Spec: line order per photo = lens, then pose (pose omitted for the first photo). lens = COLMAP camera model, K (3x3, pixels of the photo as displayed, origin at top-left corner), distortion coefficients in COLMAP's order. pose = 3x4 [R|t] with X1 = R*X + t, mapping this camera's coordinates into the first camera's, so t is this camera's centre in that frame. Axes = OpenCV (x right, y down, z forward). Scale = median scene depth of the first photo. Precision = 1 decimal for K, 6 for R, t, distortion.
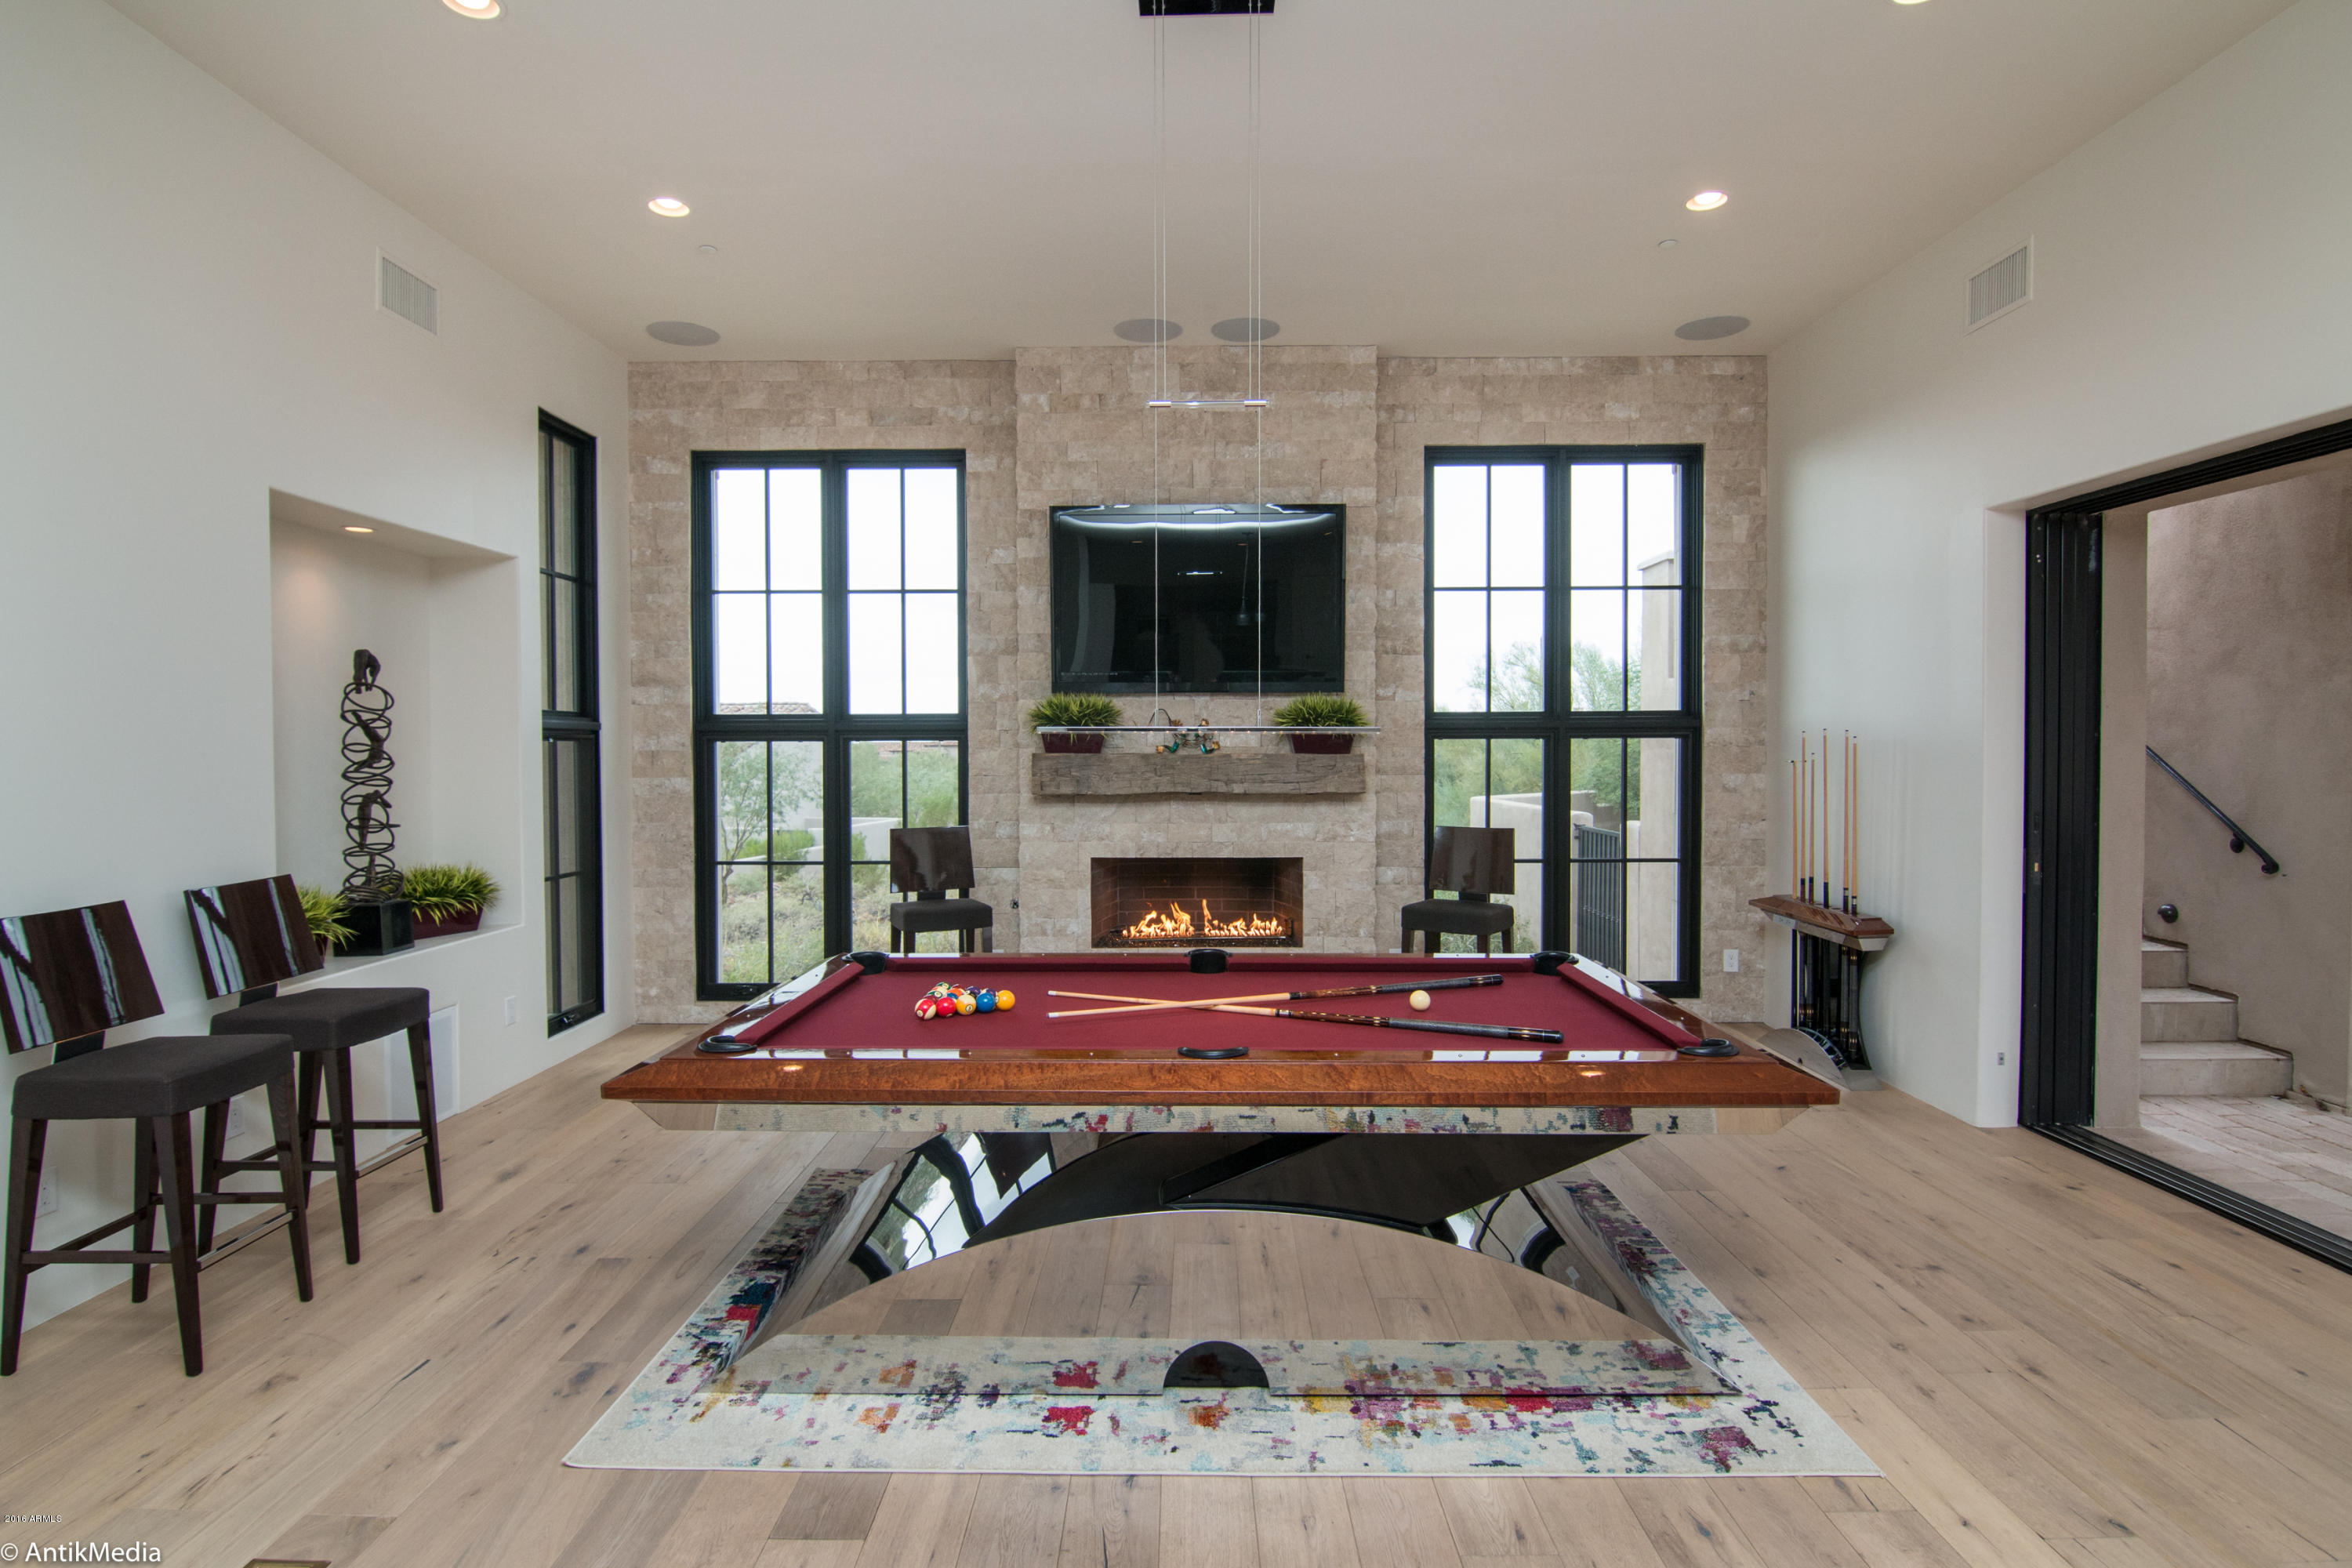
lens RADIAL K [[1188.7, 0, 1176.0], [0, 1188.7, 784.0], [0, 0, 1]] dist [-0.001294, -0.013278]
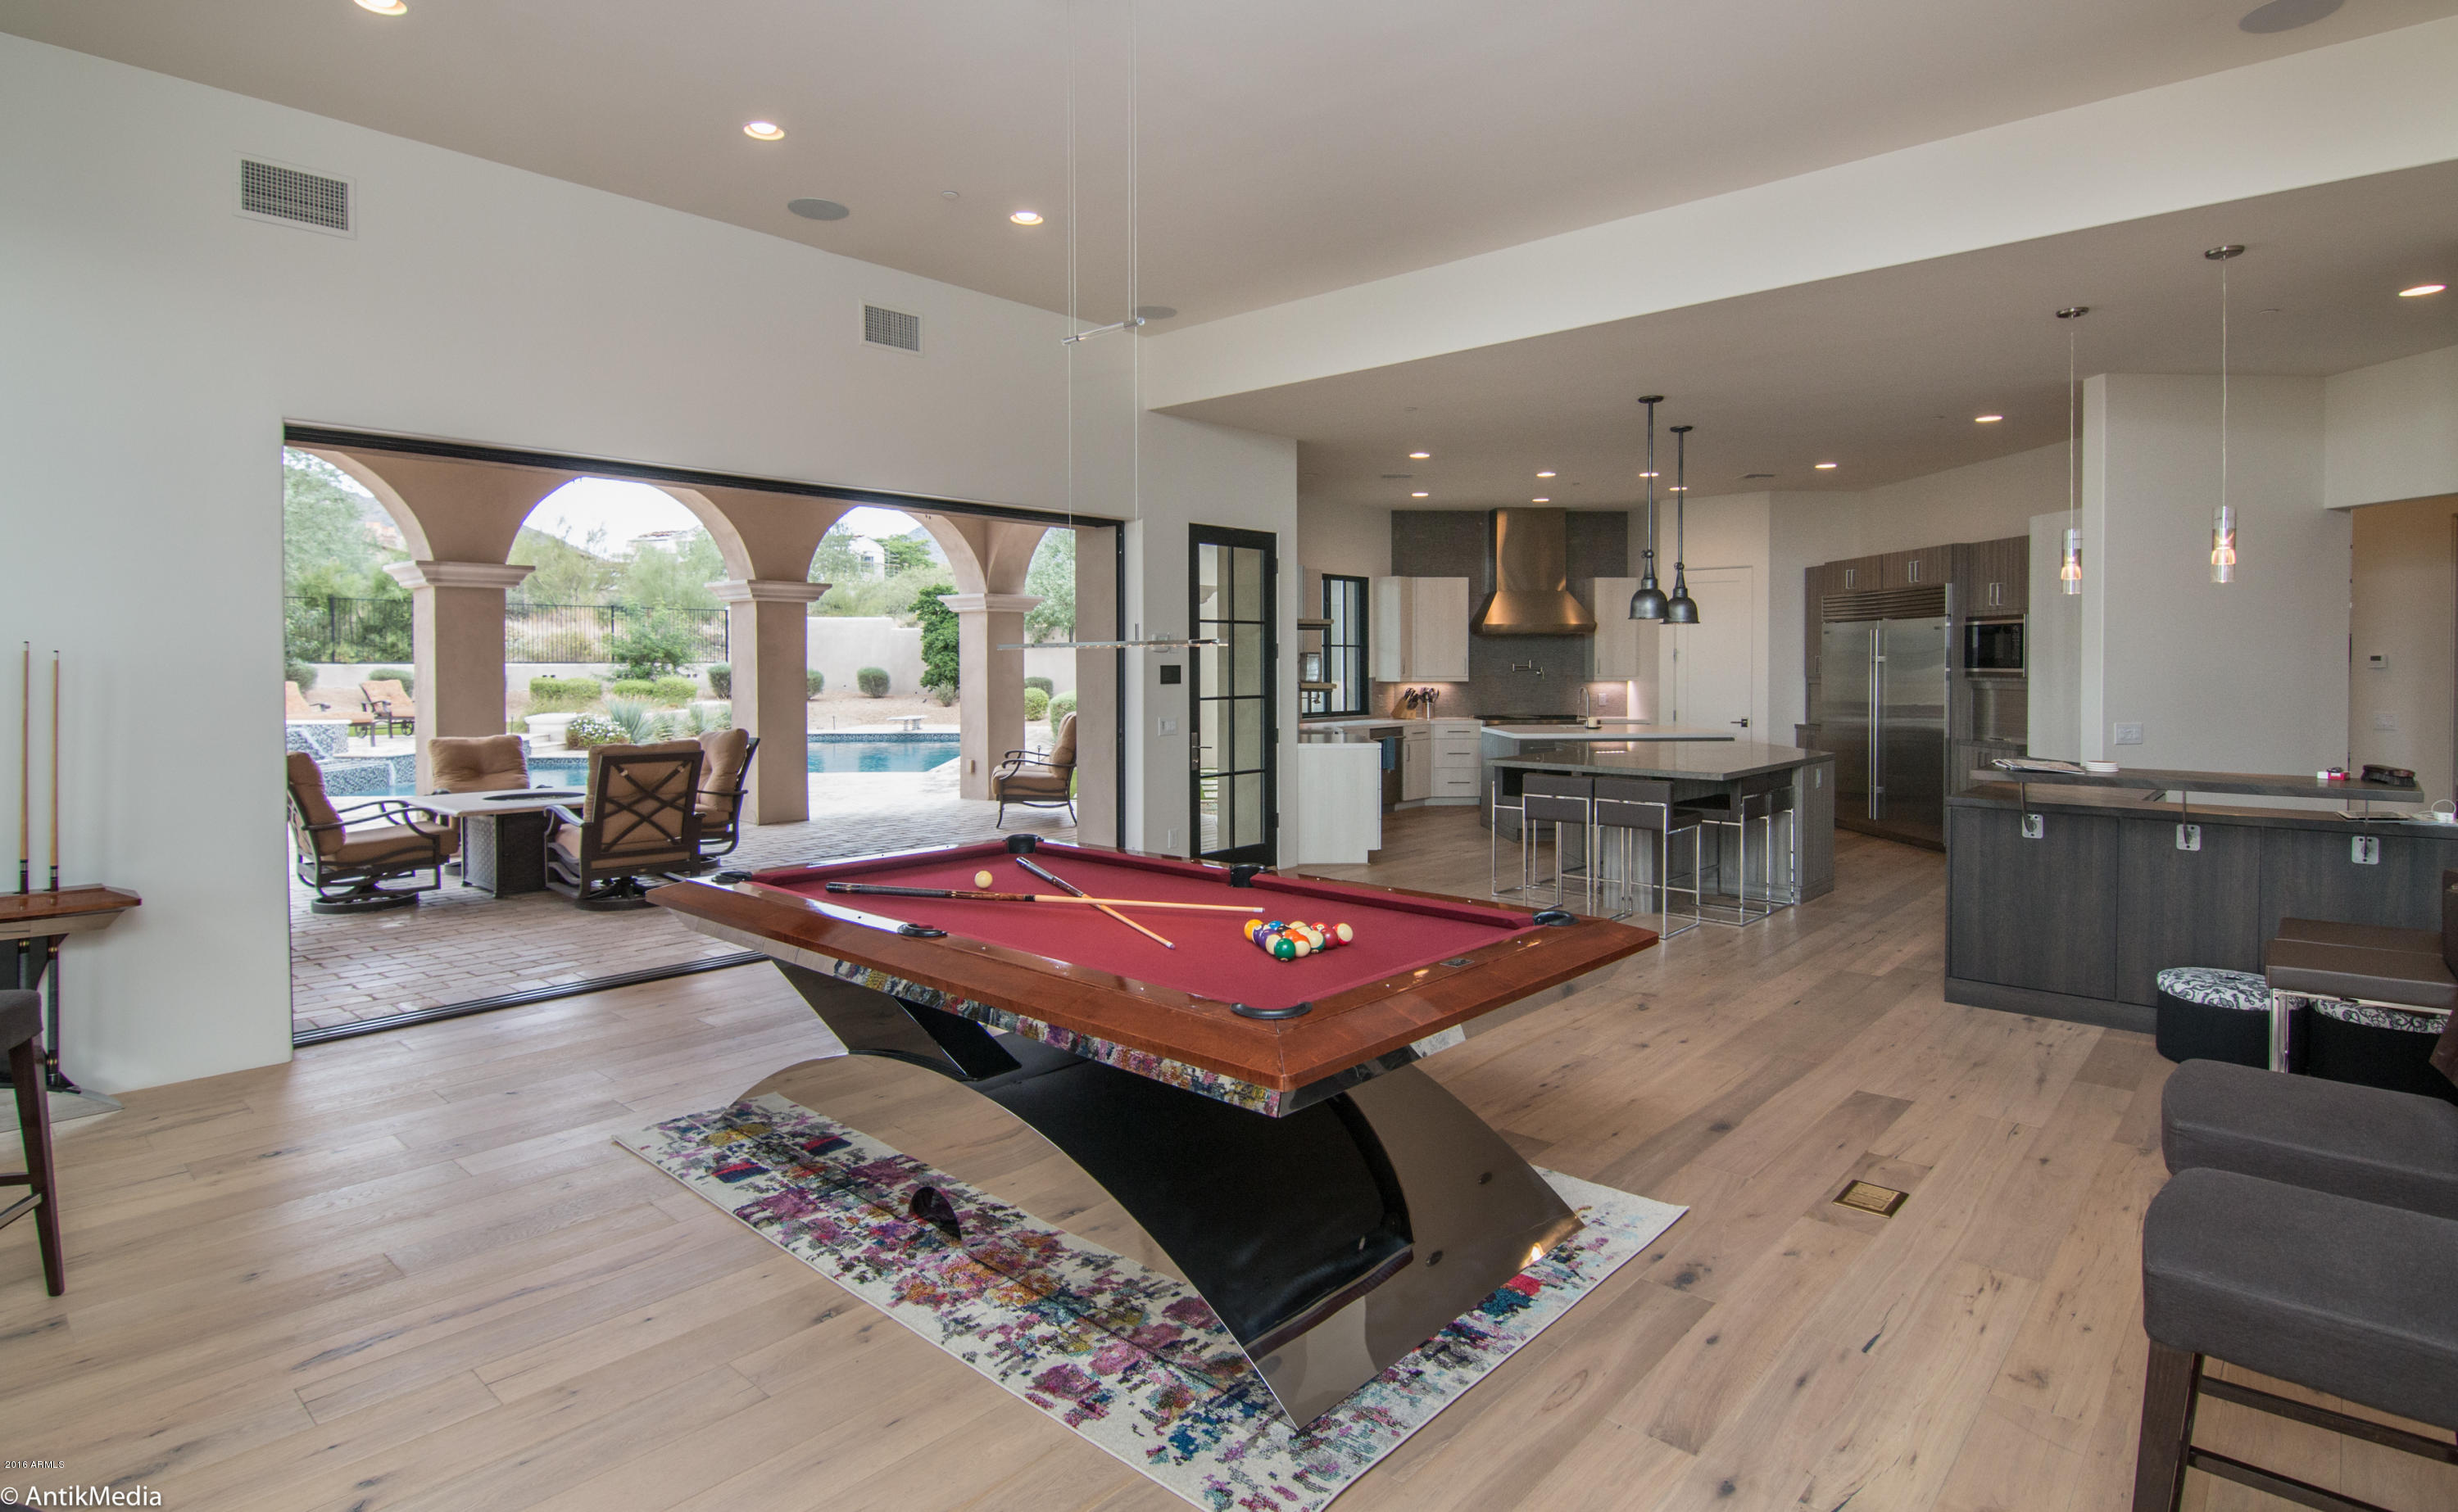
lens RADIAL K [[1251.5, 0, 1220.1], [0, 1251.5, 695.4], [0, 0, 1]] dist [-0.016427, -0.000398]
pose [[-0.743208, -0.013490, 0.668925, -0.418730], [0.025267, 0.998518, 0.048209, -0.027239], [-0.668584, 0.052731, -0.741765, 0.934232]]
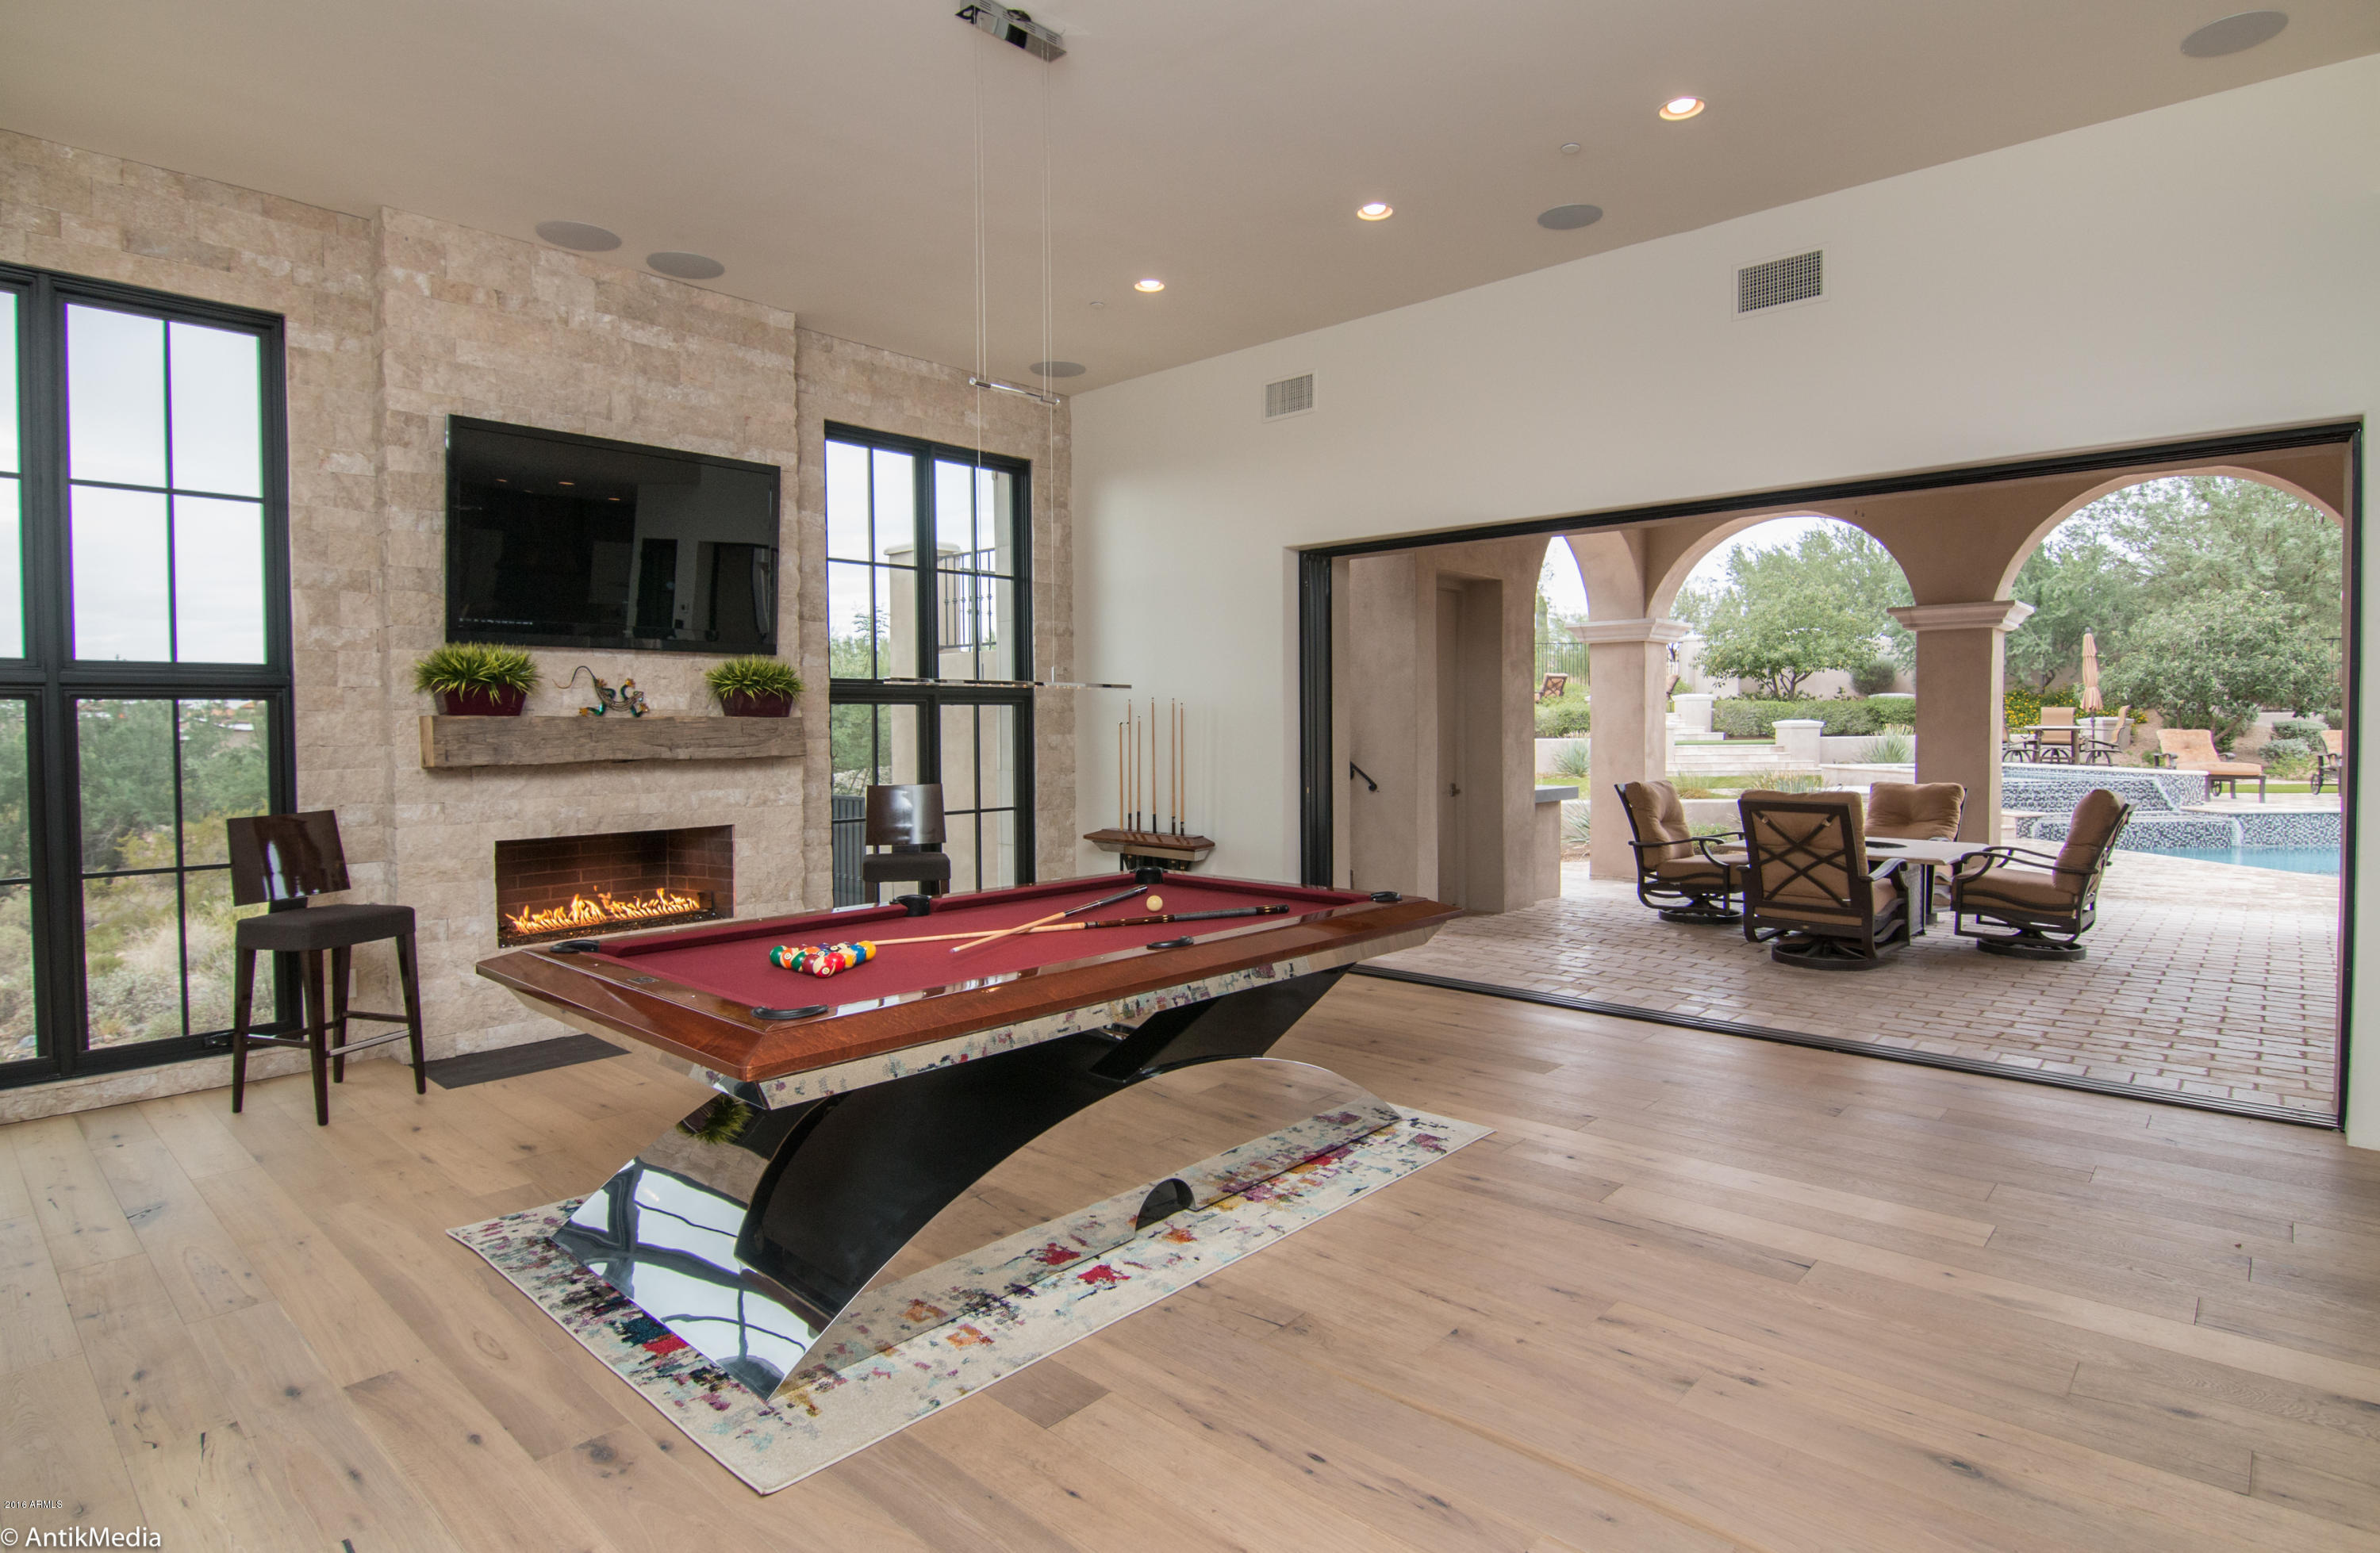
lens RADIAL K [[1213.9, 0, 1190.0], [0, 1213.9, 776.5], [0, 0, 1]] dist [-0.002793, -0.014008]
pose [[0.668047, -0.034504, 0.743319, -0.383559], [0.027421, 0.999387, 0.021746, 0.011509], [-0.743614, 0.005855, 0.668584, 0.062953]]
